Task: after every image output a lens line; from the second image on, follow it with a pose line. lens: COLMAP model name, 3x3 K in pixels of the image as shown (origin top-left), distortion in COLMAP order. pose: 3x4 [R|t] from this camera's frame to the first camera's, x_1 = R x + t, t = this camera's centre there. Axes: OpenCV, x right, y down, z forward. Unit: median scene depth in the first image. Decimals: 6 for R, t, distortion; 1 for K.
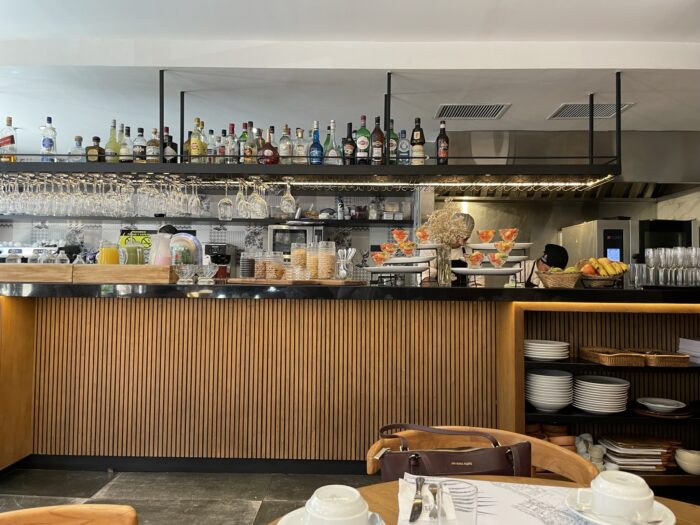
lens RADIAL K [[522.5, 0, 349.6], [0, 522.5, 262.8], [0, 0, 1]] dist [0.039302, -0.003276]
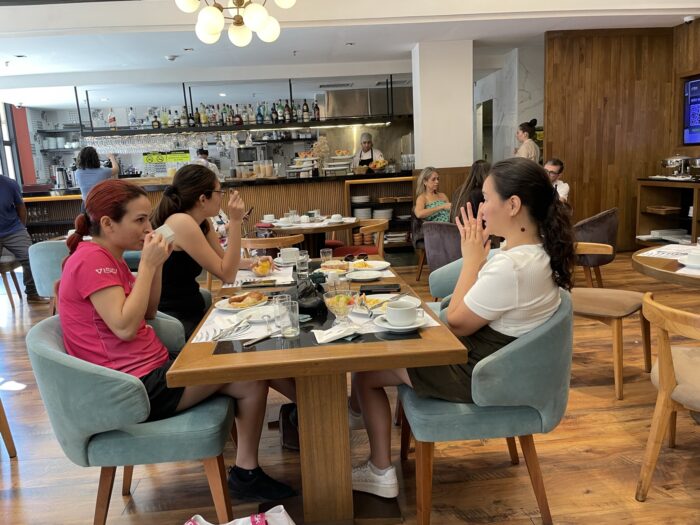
lens RADIAL K [[522.5, 0, 352.4], [0, 522.5, 258.3], [0, 0, 1]] dist [0.039302, -0.003276]
pose [[0.992535, -0.081573, 0.090663, 0.074255], [0.061068, 0.975897, 0.209512, -0.074275], [-0.105568, -0.202412, 0.973594, -1.295532]]
